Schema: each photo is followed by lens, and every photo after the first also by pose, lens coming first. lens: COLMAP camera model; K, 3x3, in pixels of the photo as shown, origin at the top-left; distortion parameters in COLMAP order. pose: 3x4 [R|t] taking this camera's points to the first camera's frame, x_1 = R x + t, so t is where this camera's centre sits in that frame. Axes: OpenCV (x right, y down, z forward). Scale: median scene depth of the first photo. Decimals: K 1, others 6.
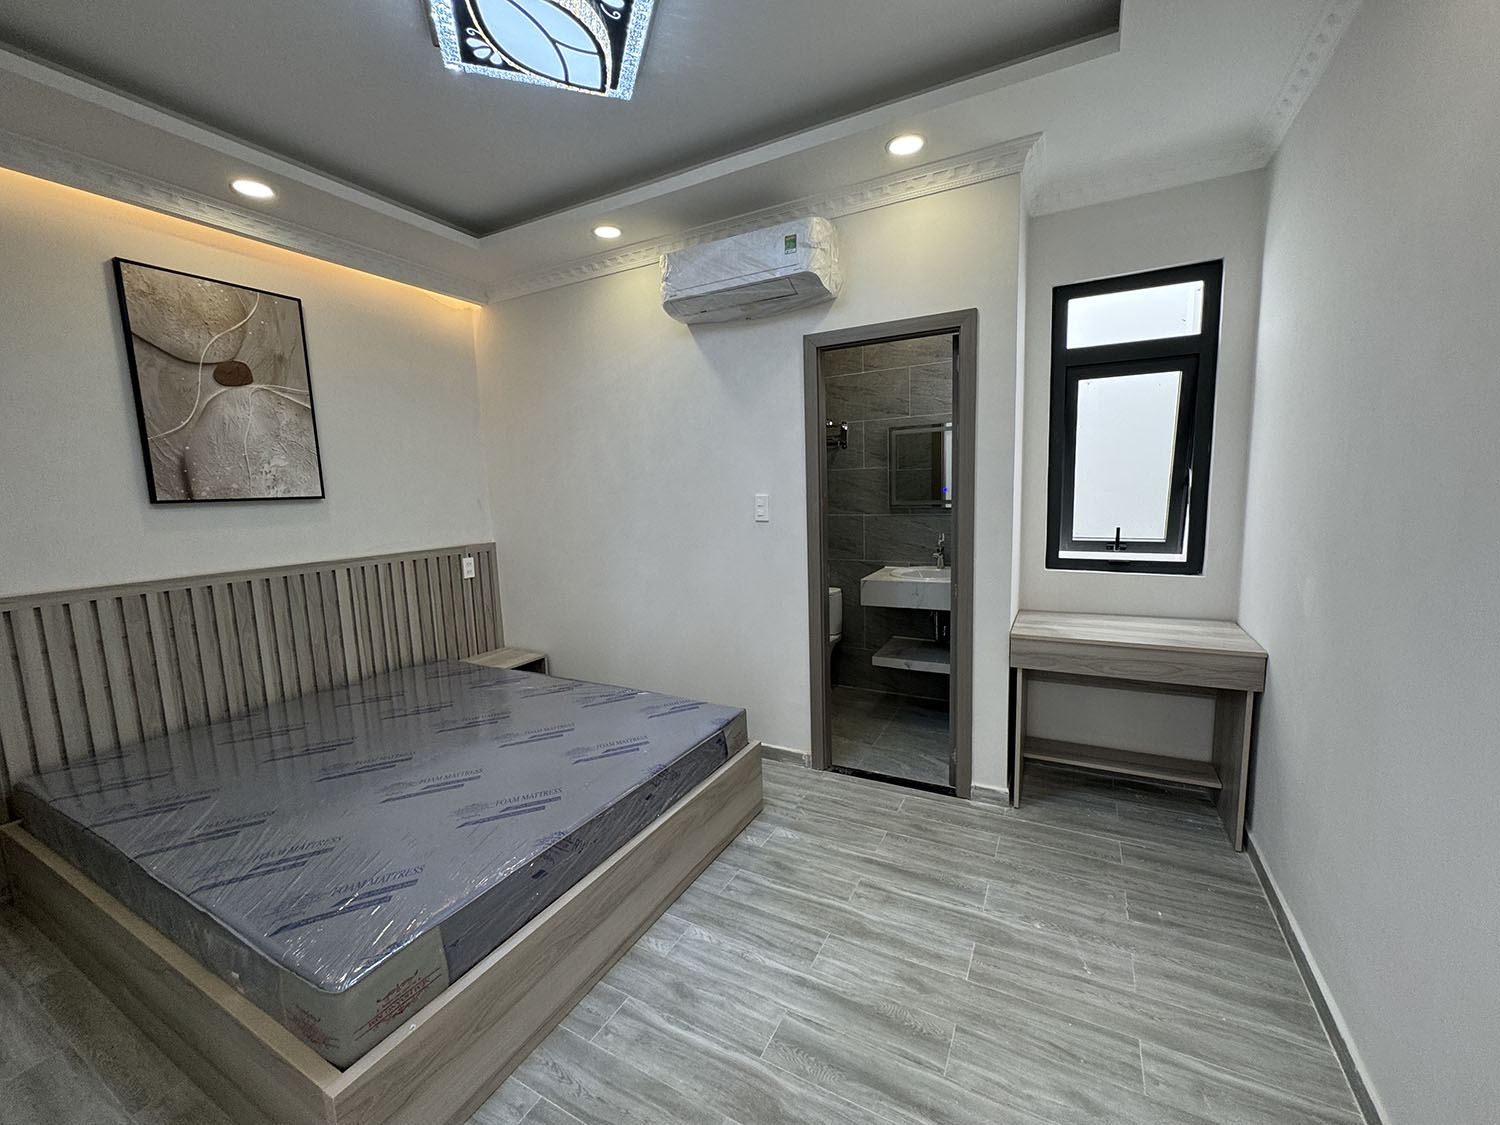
lens RADIAL K [[602.1, 0, 750.8], [0, 602.1, 567.5], [0, 0, 1]] dist [0.003034, -0.000141]
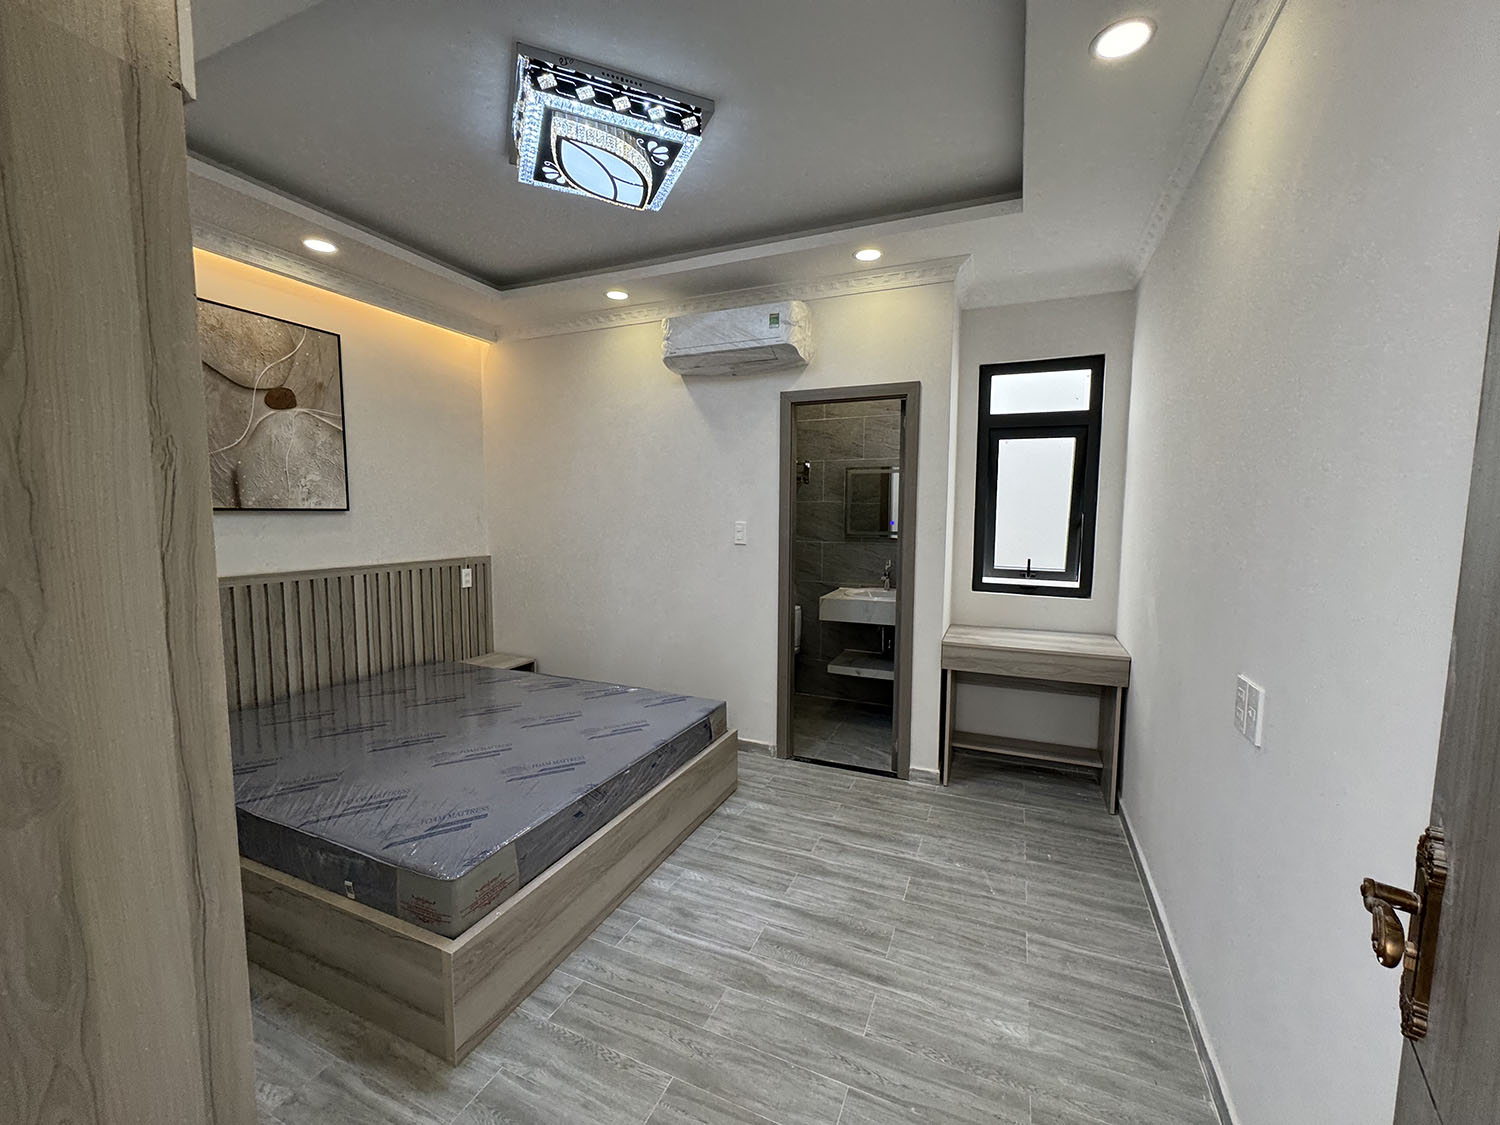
lens RADIAL K [[602.1, 0, 751.4], [0, 602.1, 569.1], [0, 0, 1]] dist [0.003034, -0.000141]
pose [[0.995708, 0.030193, 0.087487, -0.071574], [-0.026833, 0.998866, -0.039326, 0.019820], [-0.088576, 0.036810, 0.995389, -0.199706]]
